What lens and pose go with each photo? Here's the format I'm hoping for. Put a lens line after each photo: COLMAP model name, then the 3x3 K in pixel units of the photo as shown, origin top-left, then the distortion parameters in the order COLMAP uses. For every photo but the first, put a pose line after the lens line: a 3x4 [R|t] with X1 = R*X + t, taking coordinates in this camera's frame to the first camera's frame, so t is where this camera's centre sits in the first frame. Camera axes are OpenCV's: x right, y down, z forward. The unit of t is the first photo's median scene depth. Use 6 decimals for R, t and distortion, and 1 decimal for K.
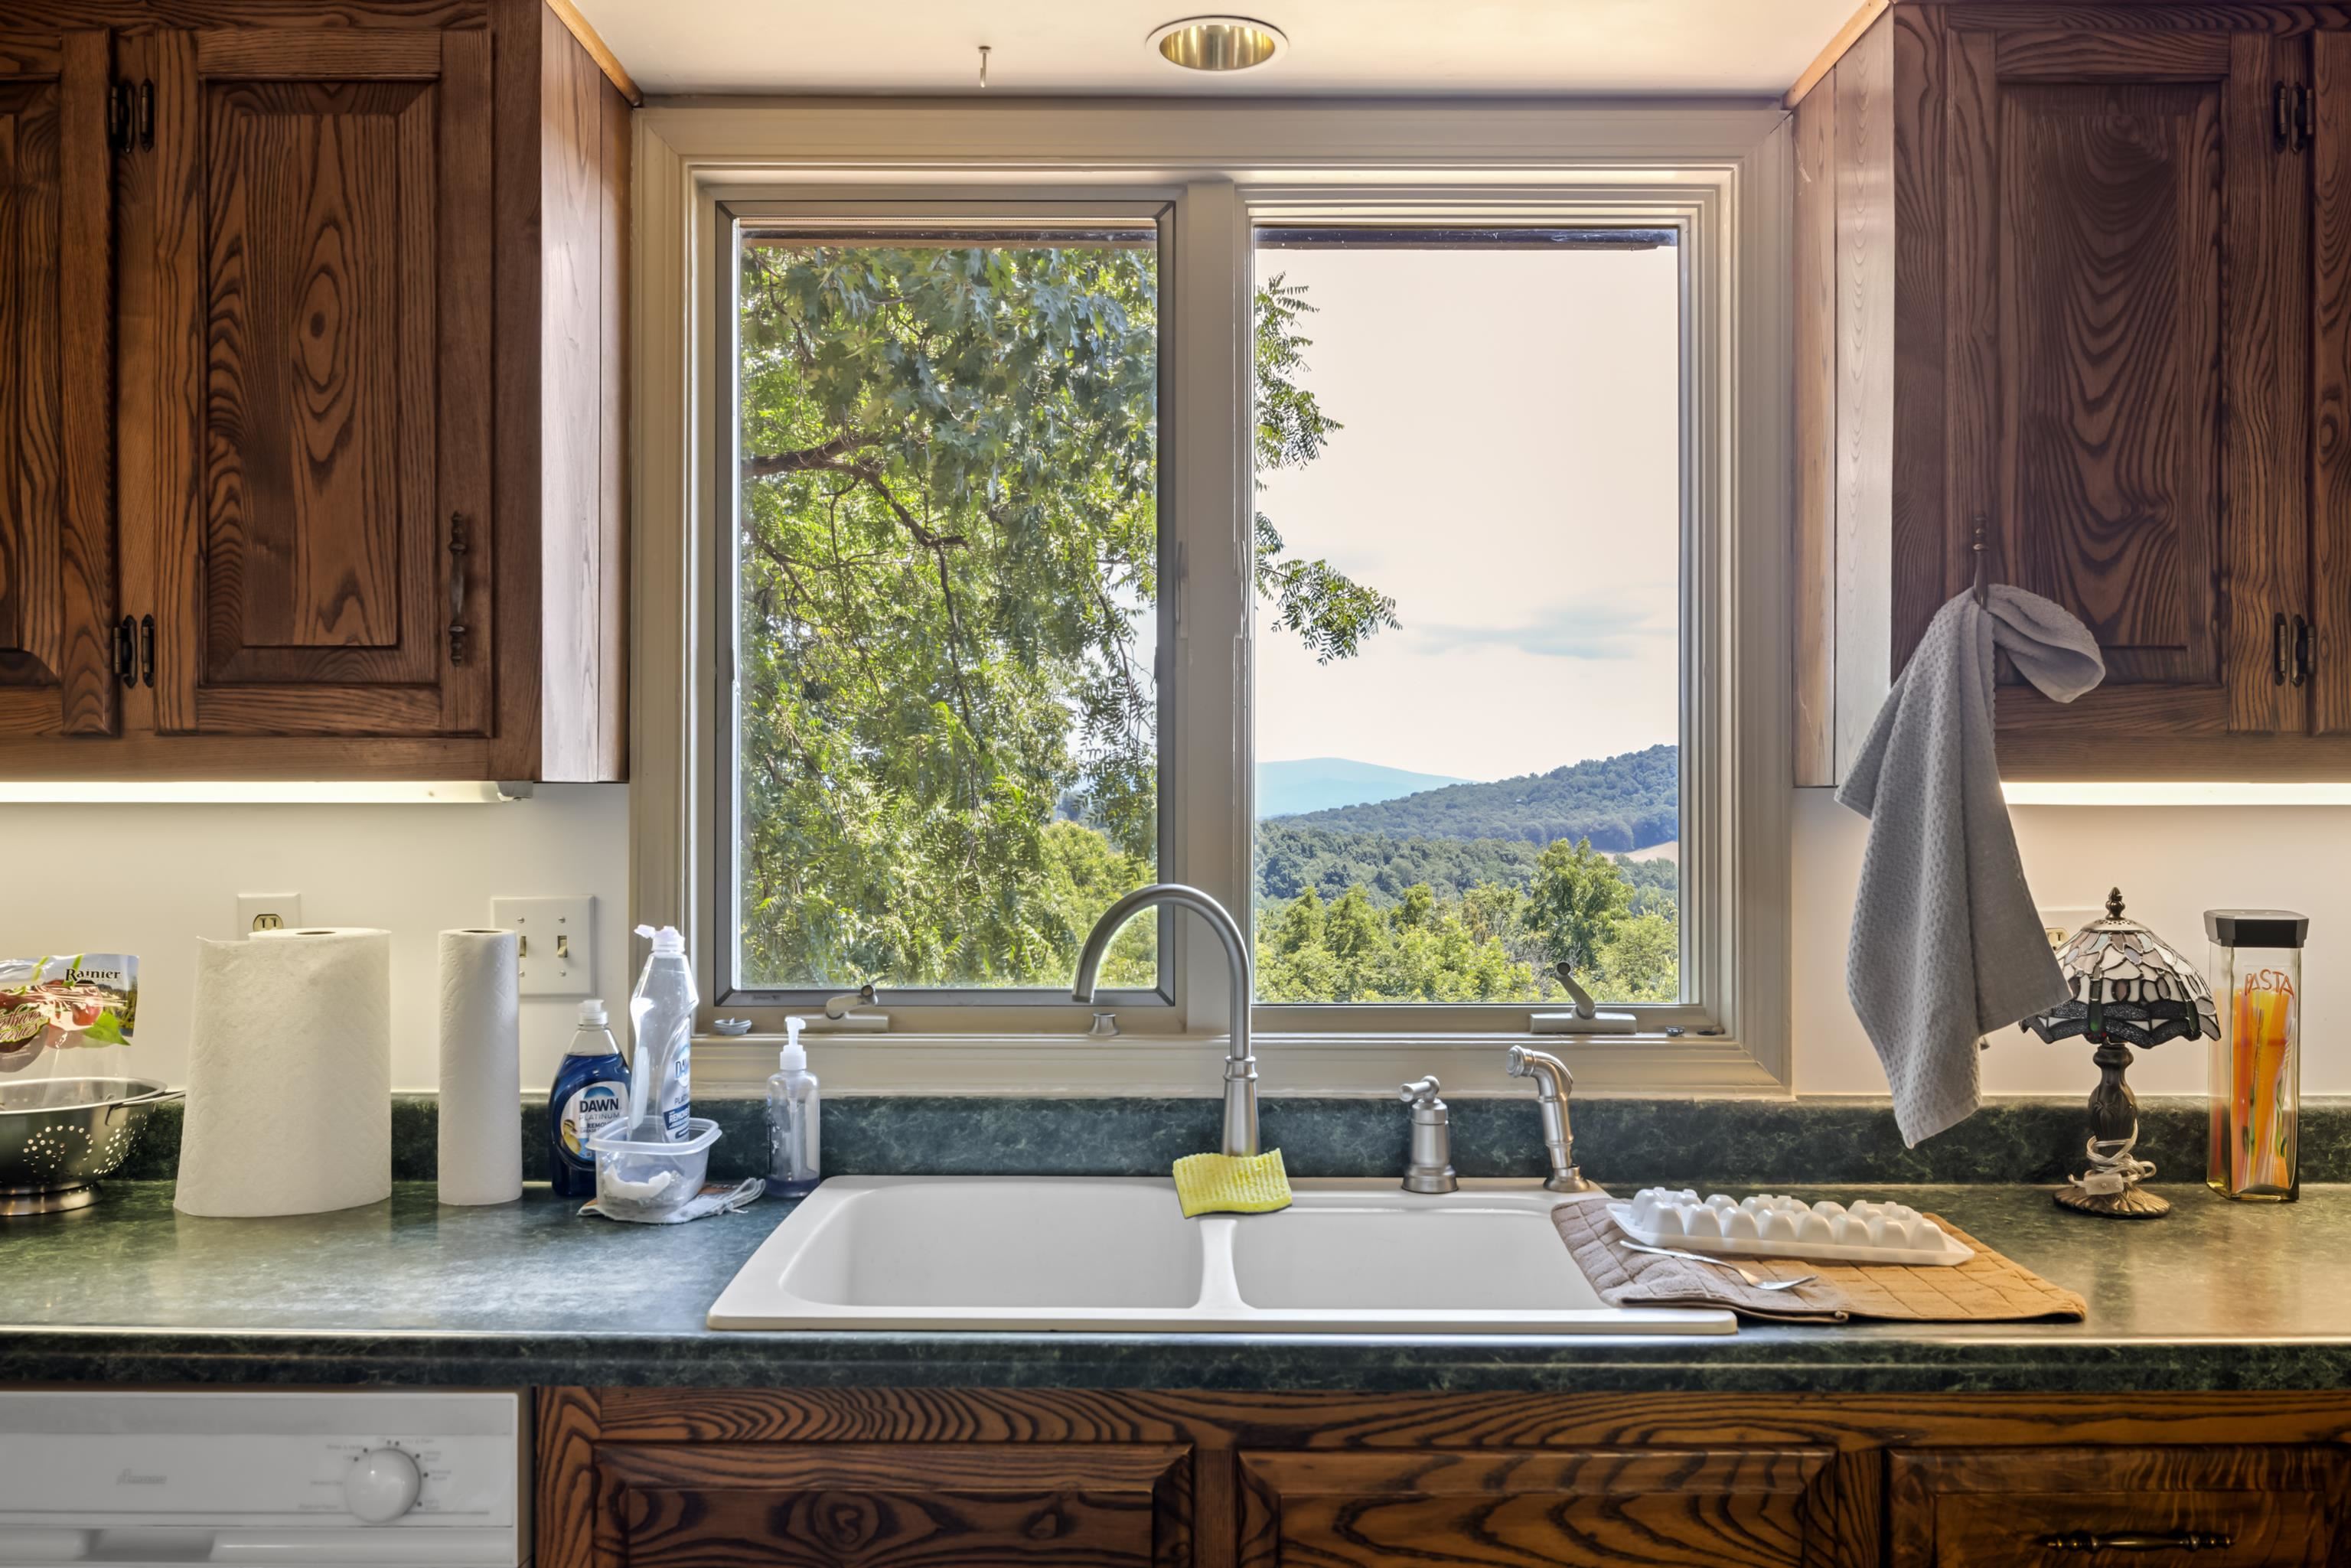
lens RADIAL K [[1872.3, 0, 1178.0], [0, 1872.3, 782.3], [0, 0, 1]] dist [0.013506, 0.002515]
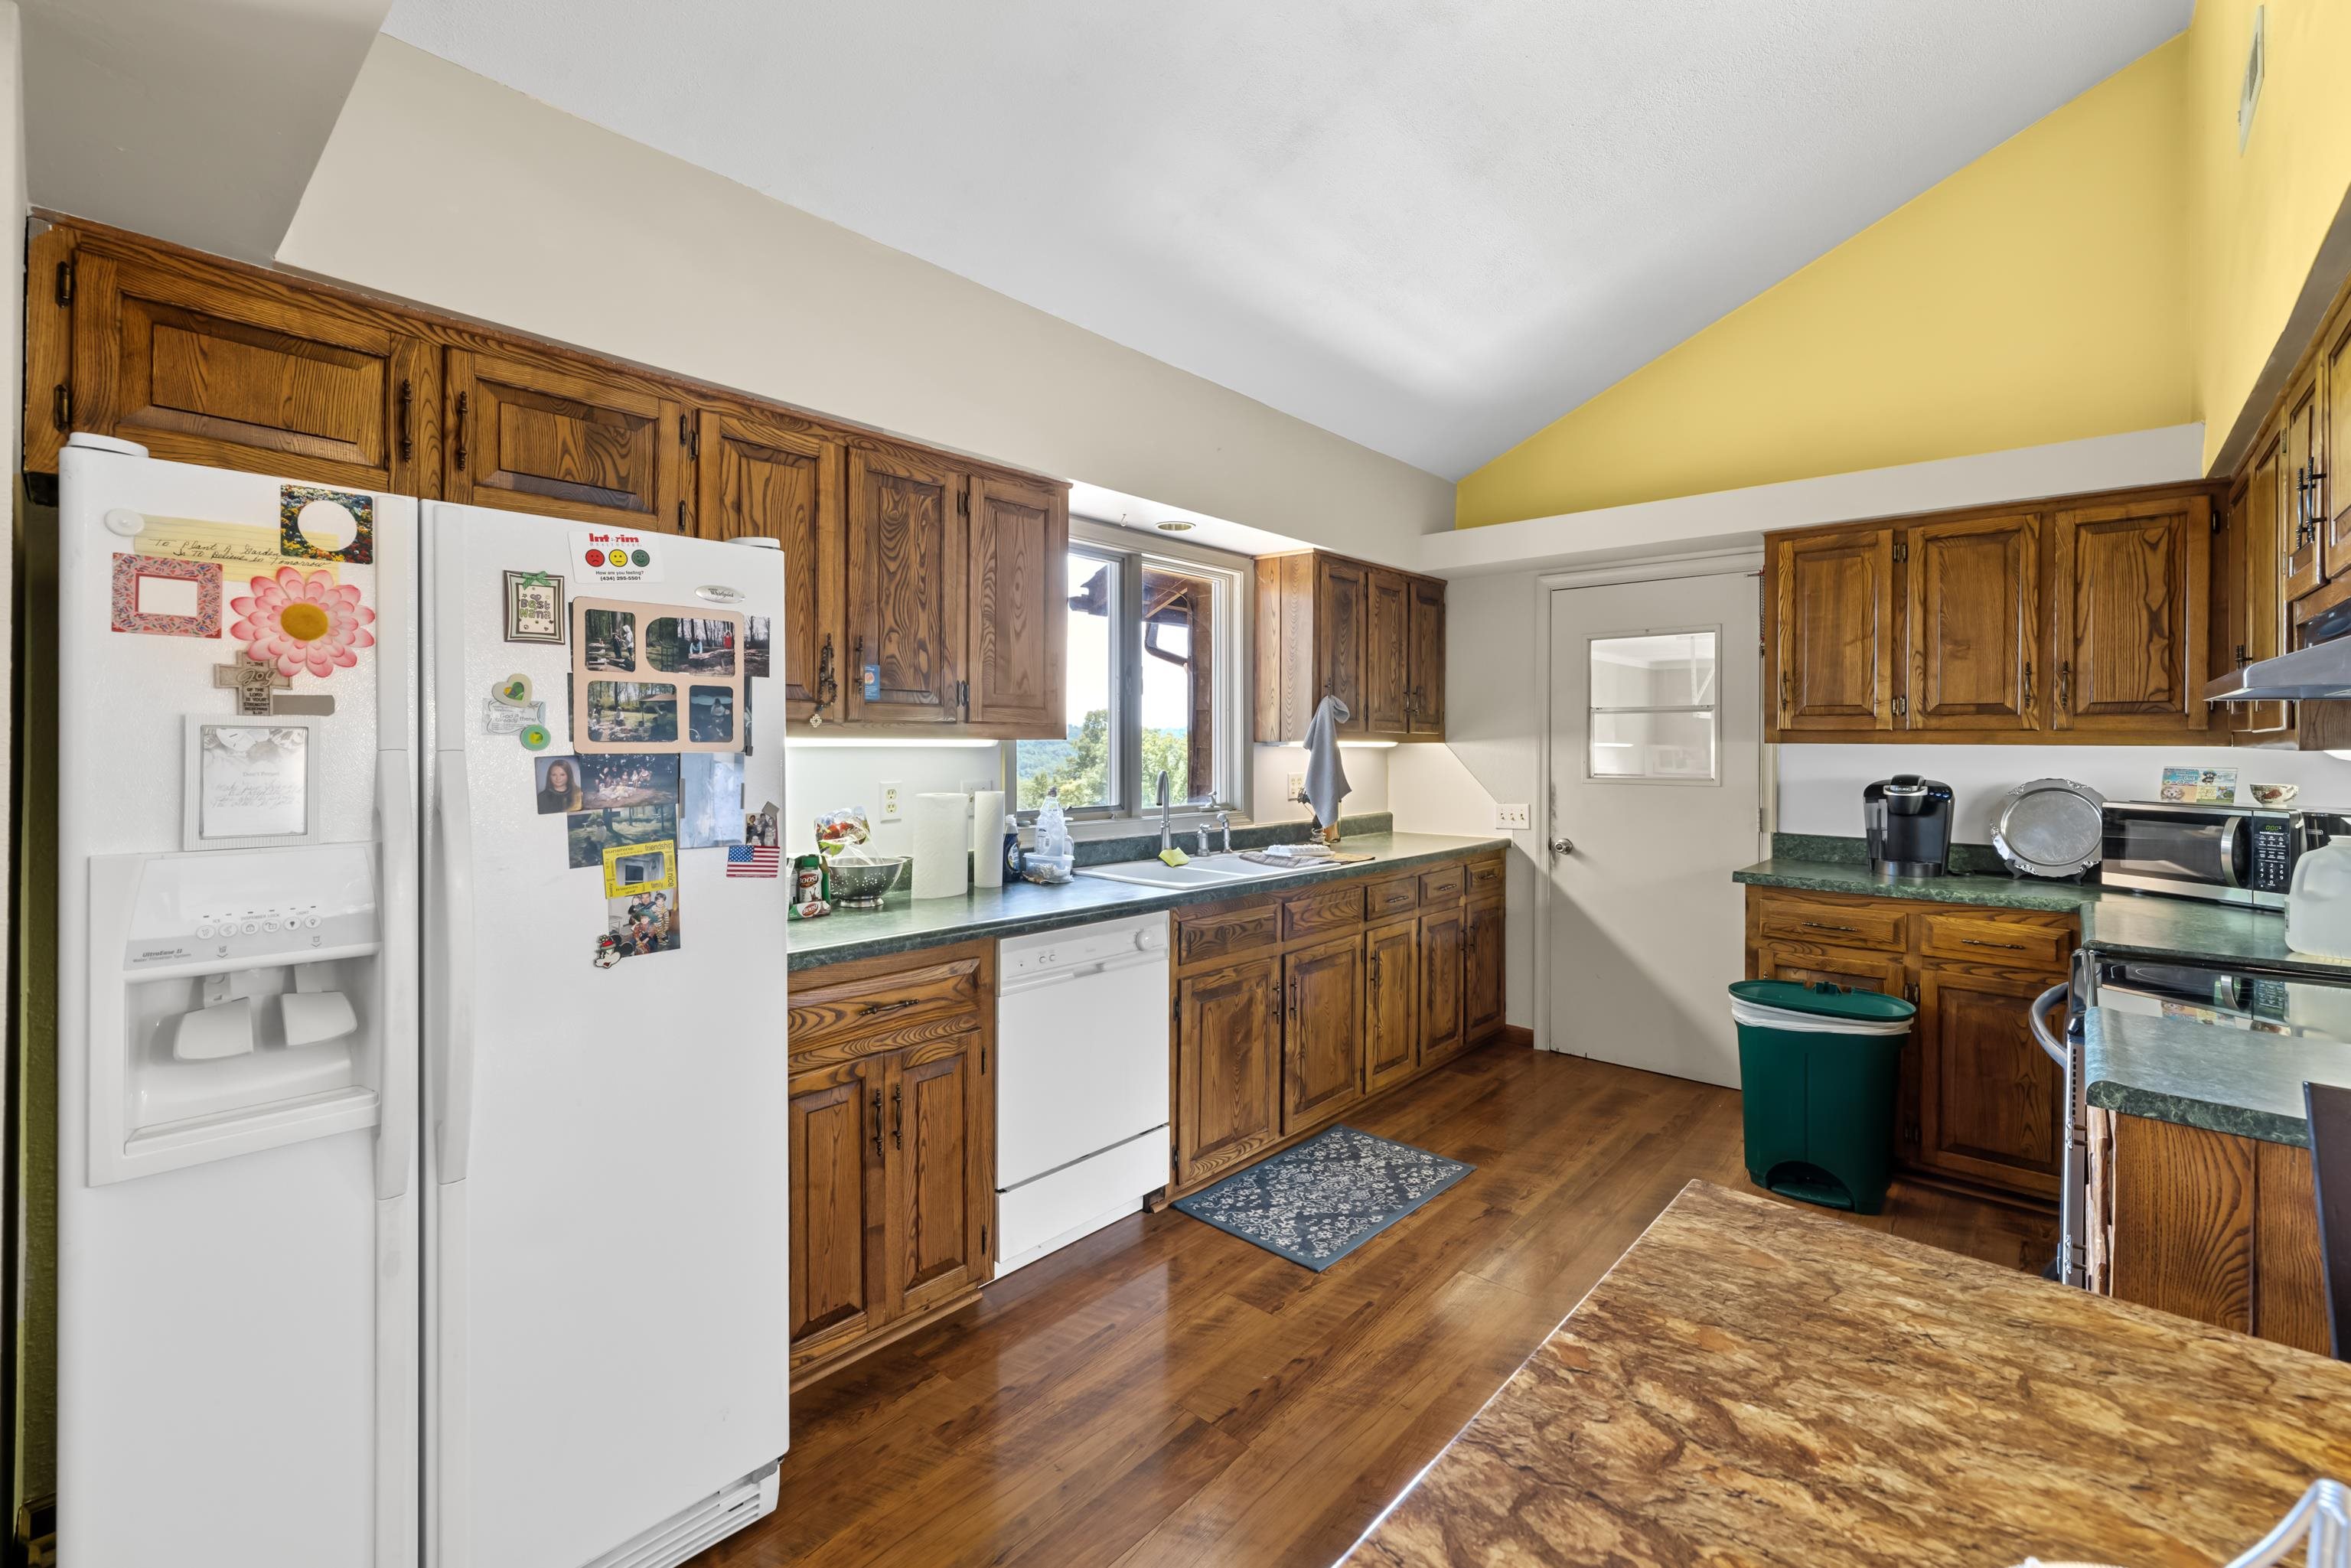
lens RADIAL K [[1009.0, 0, 1163.3], [0, 1009.0, 748.5], [0, 0, 1]] dist [0.001673, -0.000230]
pose [[0.677423, -0.002905, 0.735588, -1.430052], [-0.005146, 0.999949, 0.008689, -0.002382], [-0.735575, -0.009671, 0.677374, -0.245043]]
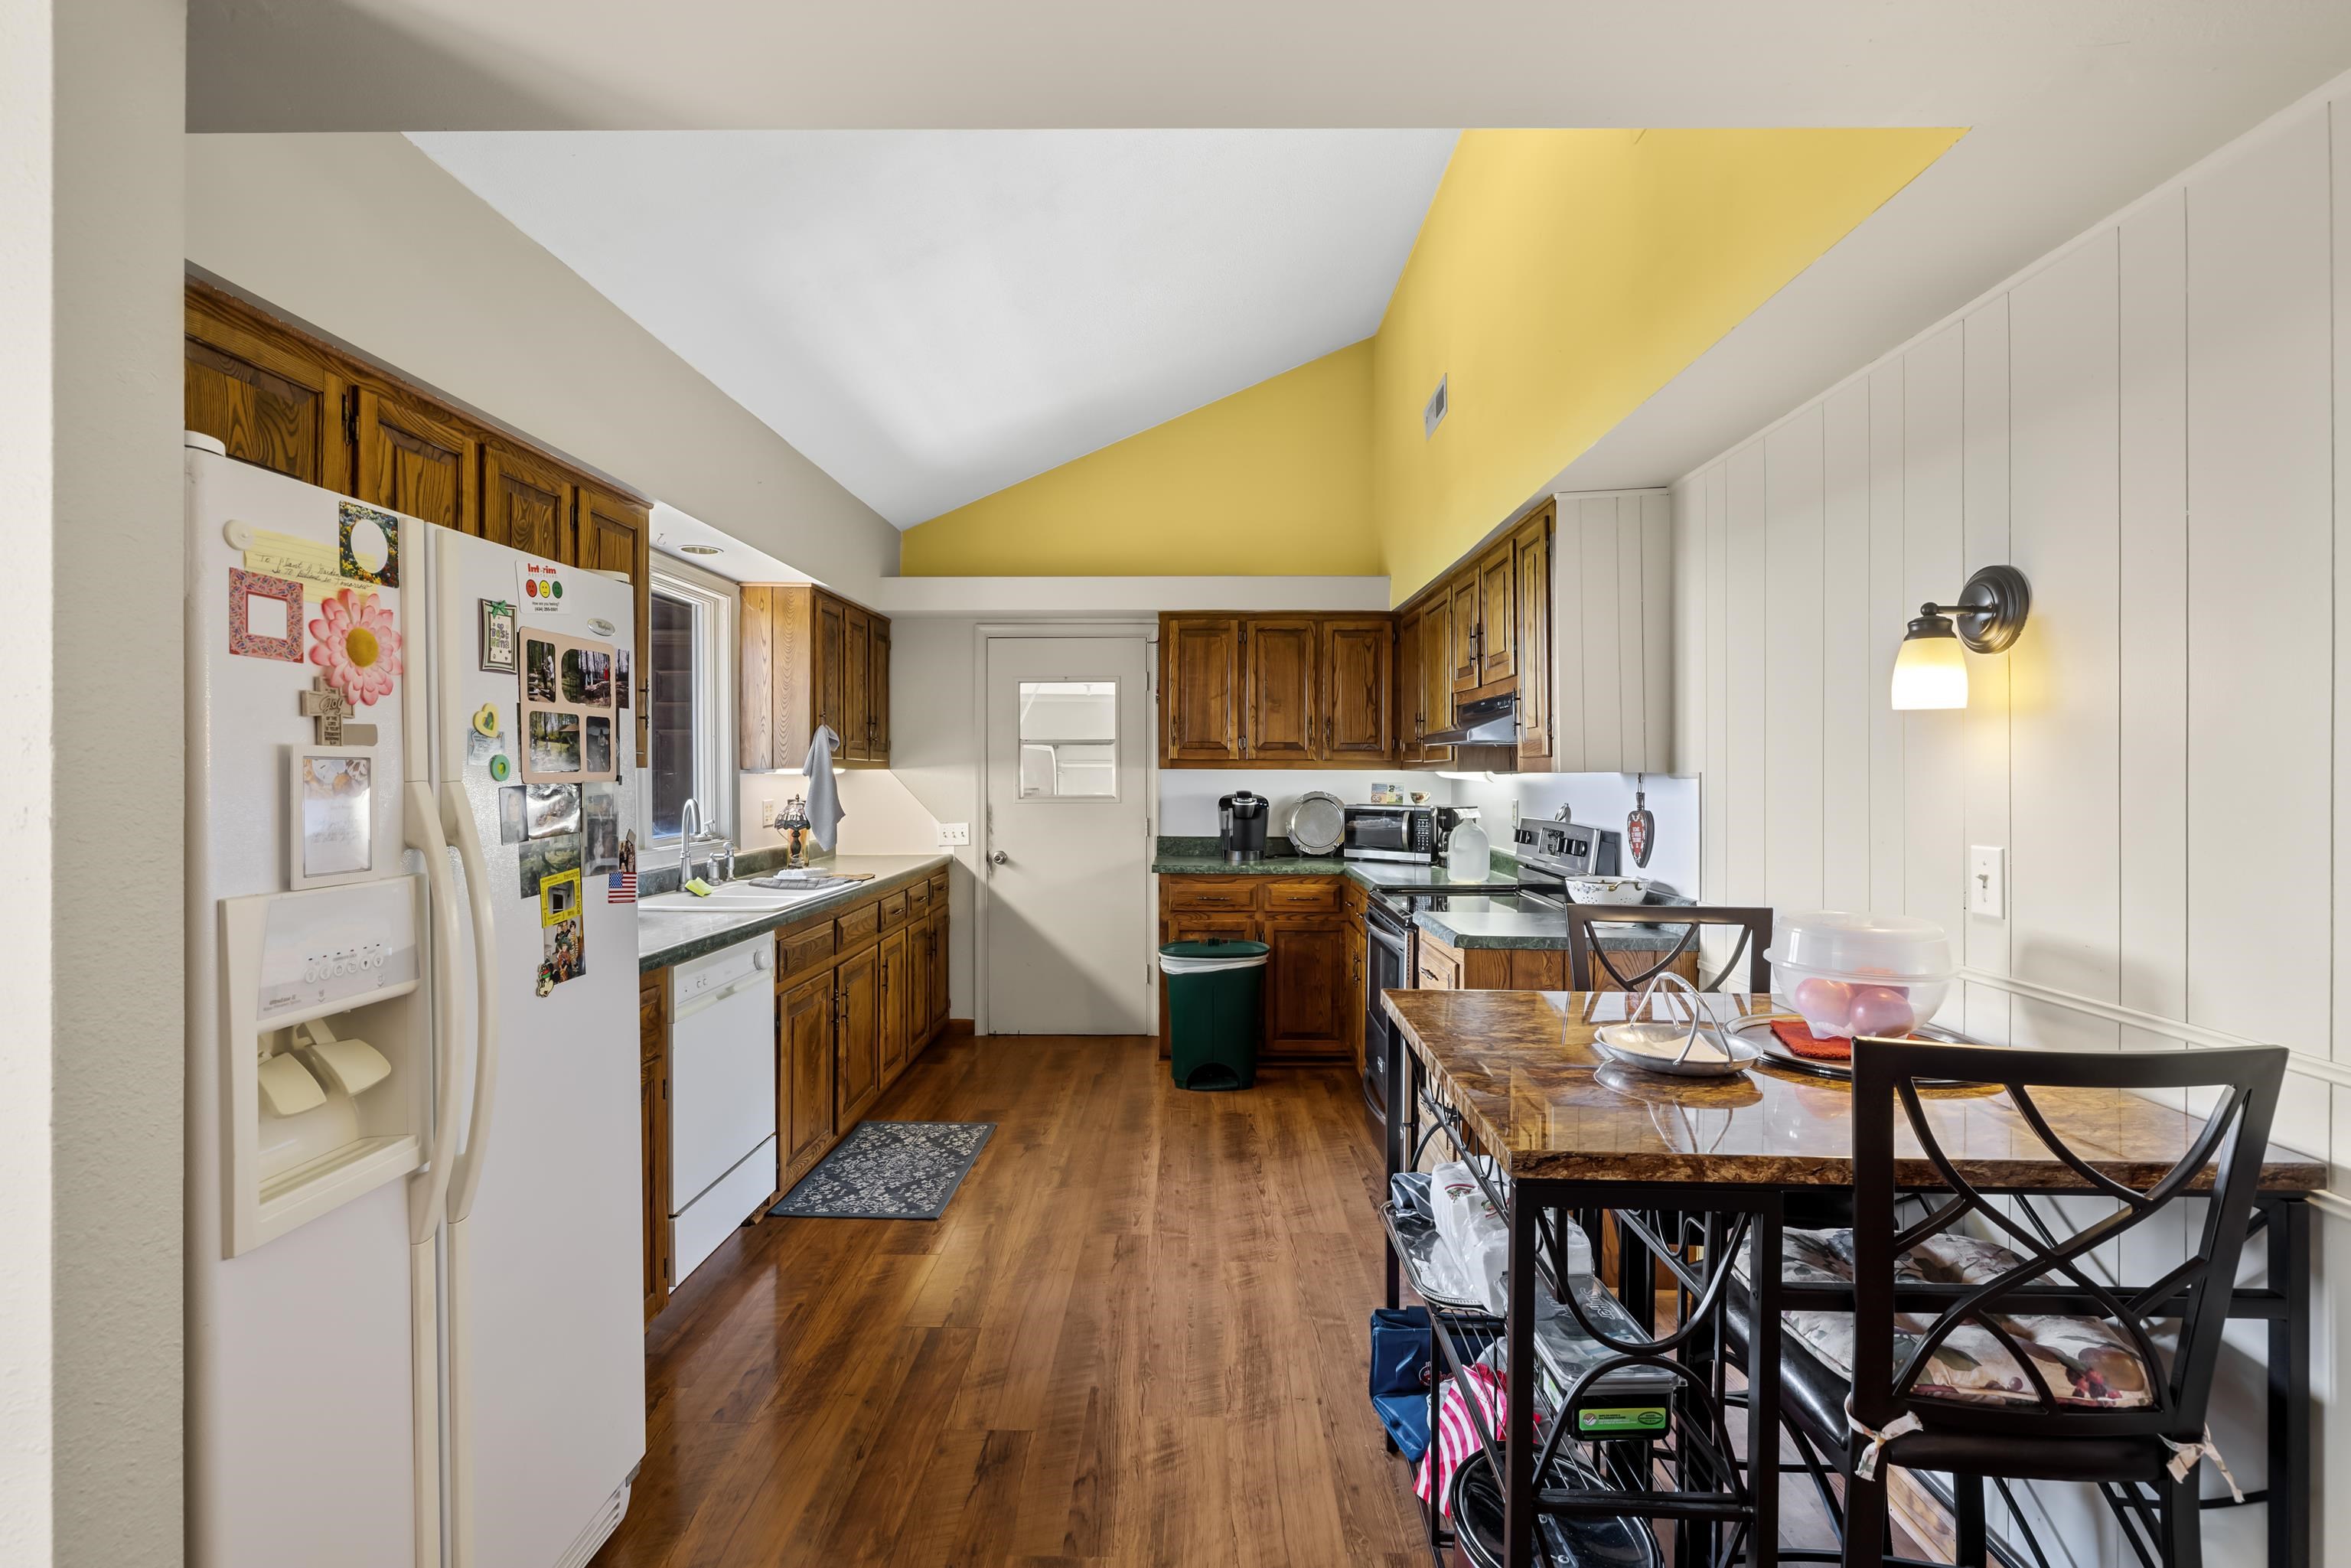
lens RADIAL K [[1083.5, 0, 1175.0], [0, 1083.5, 781.8], [0, 0, 1]] dist [-0.005591, 0.000407]
pose [[0.026217, -0.012063, 0.999583, -2.009603], [-0.003434, 0.999920, 0.012158, -0.002903], [-0.999650, -0.003751, 0.026173, 0.107691]]
